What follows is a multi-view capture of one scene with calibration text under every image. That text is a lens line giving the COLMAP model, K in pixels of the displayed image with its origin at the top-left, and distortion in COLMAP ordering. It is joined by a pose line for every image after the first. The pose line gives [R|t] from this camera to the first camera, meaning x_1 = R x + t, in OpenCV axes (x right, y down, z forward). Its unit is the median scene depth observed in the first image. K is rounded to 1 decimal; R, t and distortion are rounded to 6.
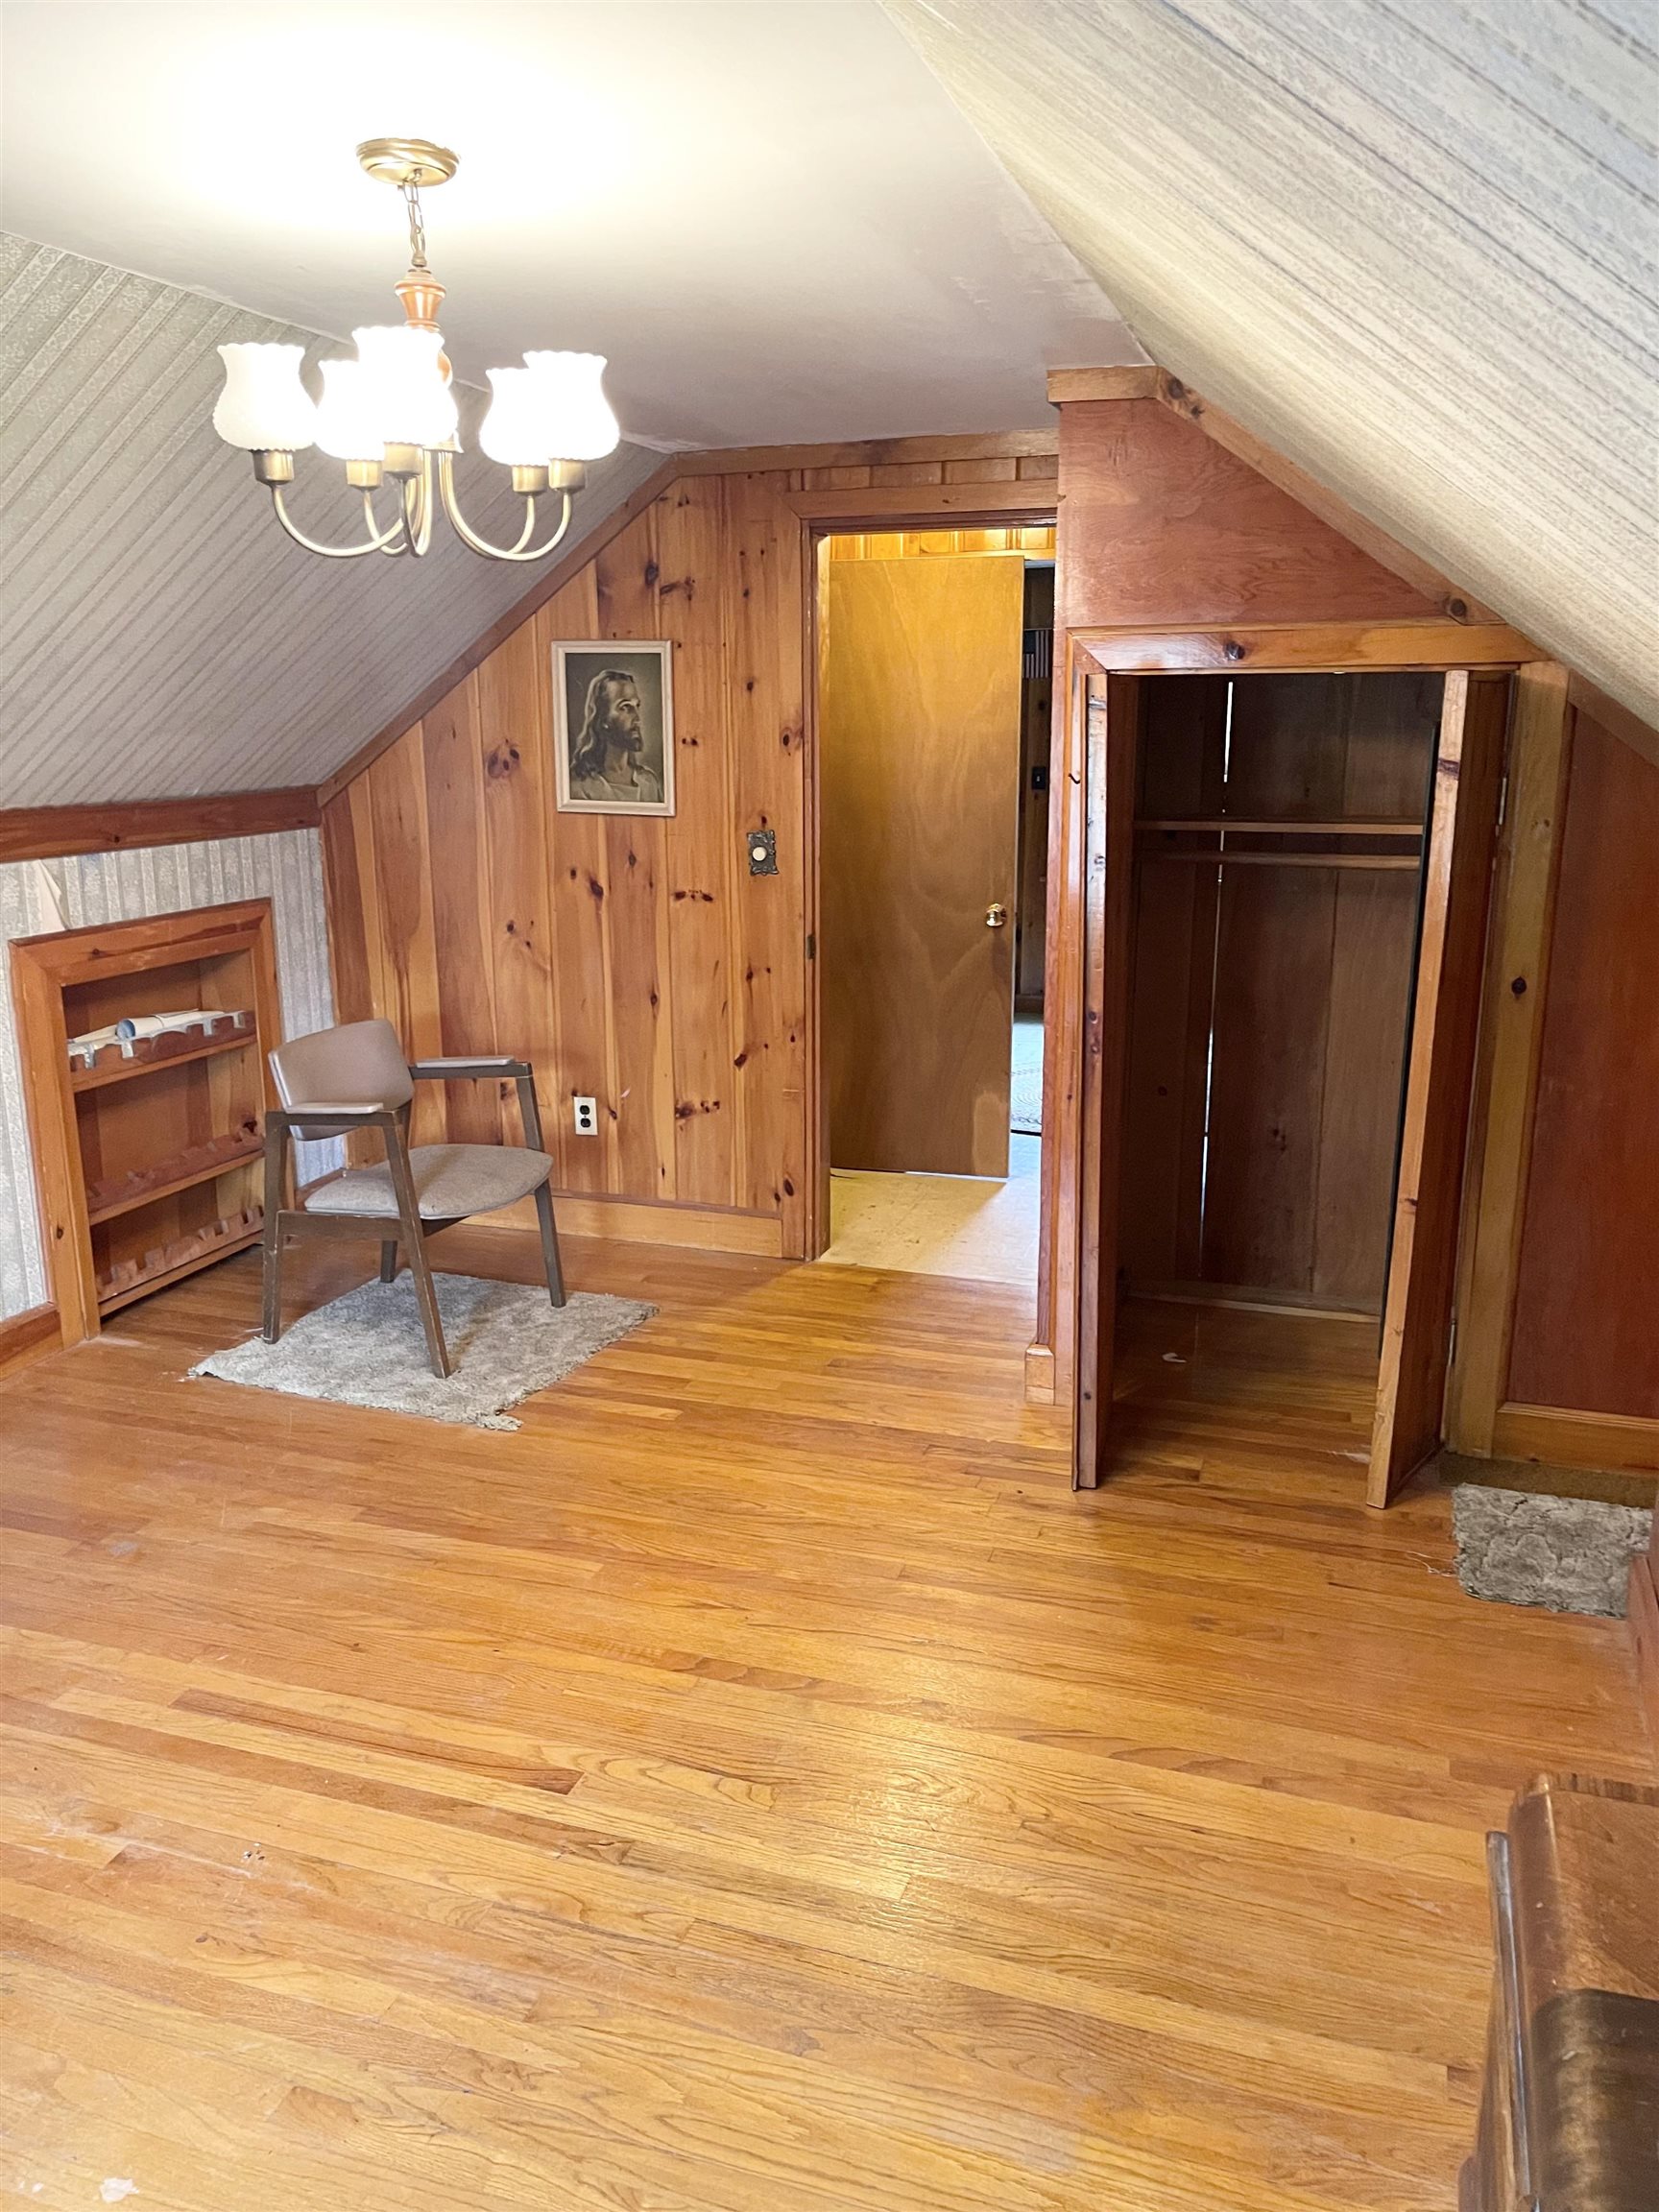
lens RADIAL K [[1666.7, 0, 829.5], [0, 1666.7, 1106.0], [0, 0, 1]] dist [0.059063, -0.092550]
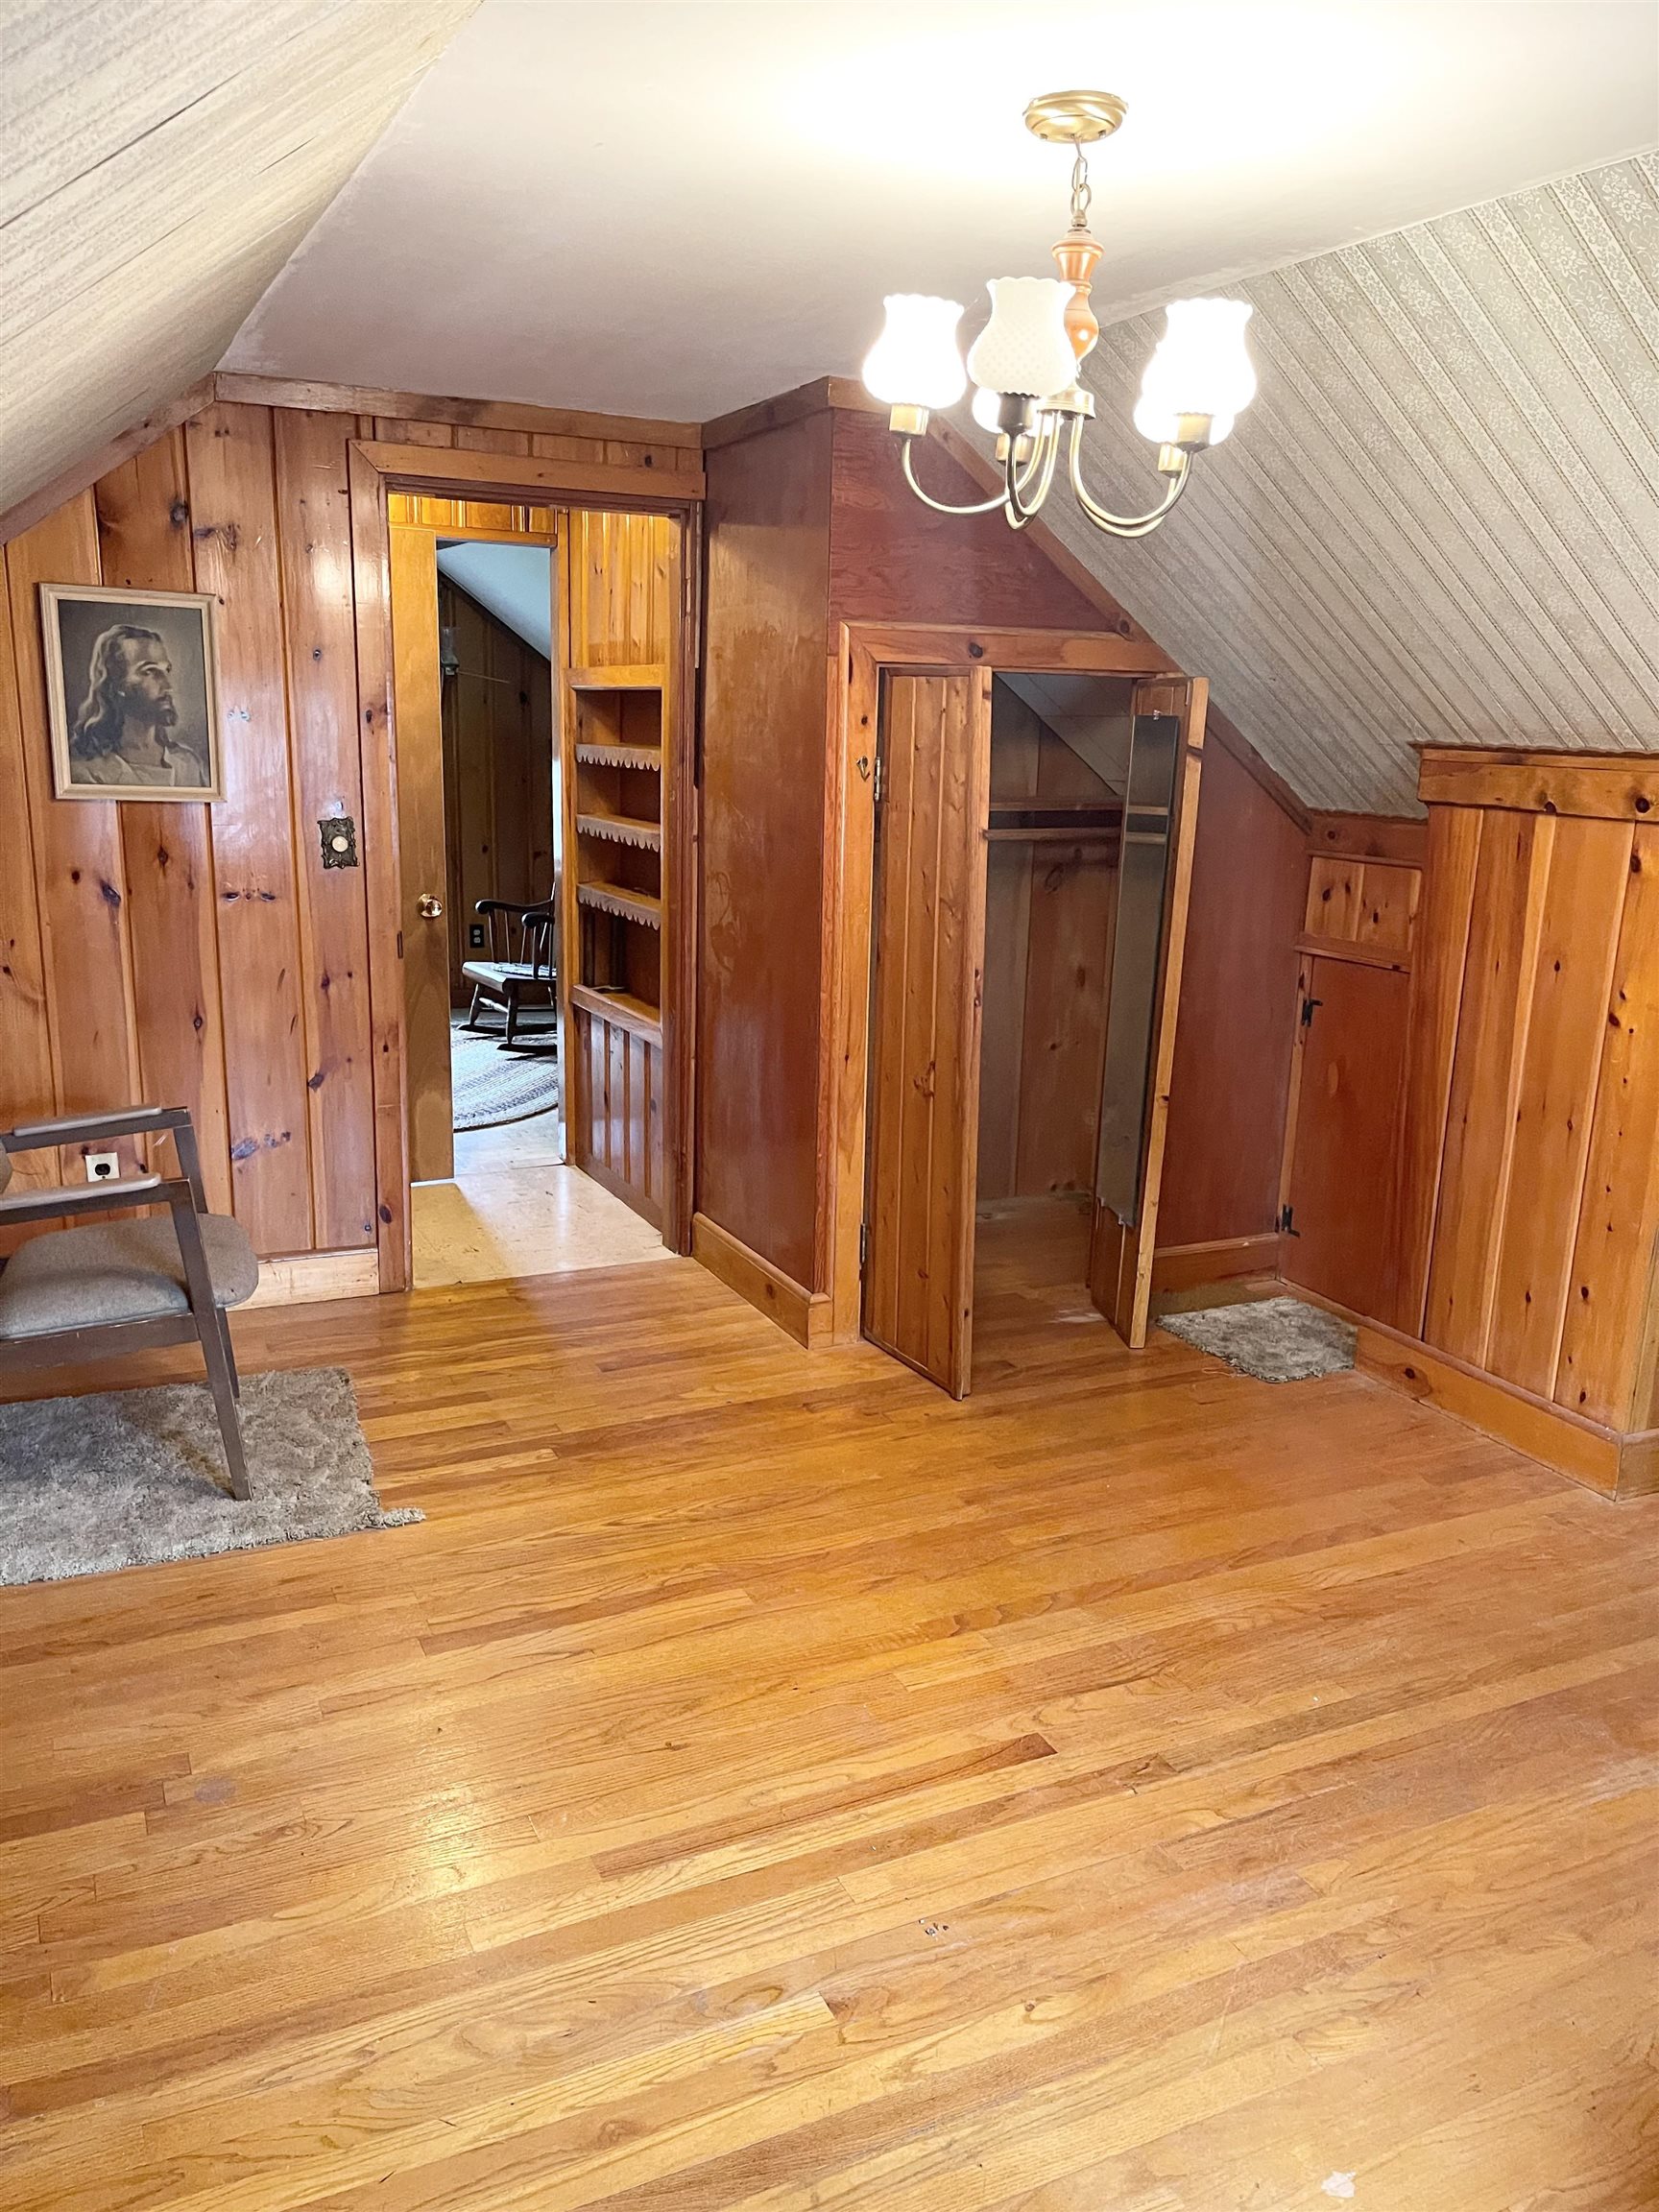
lens RADIAL K [[1666.7, 0, 829.5], [0, 1666.7, 1106.0], [0, 0, 1]] dist [0.059063, -0.092550]
pose [[0.713904, -0.136021, 0.686906, -0.506598], [0.134424, 0.989329, 0.056199, -0.029626], [-0.687220, 0.052216, 0.724570, 0.190745]]
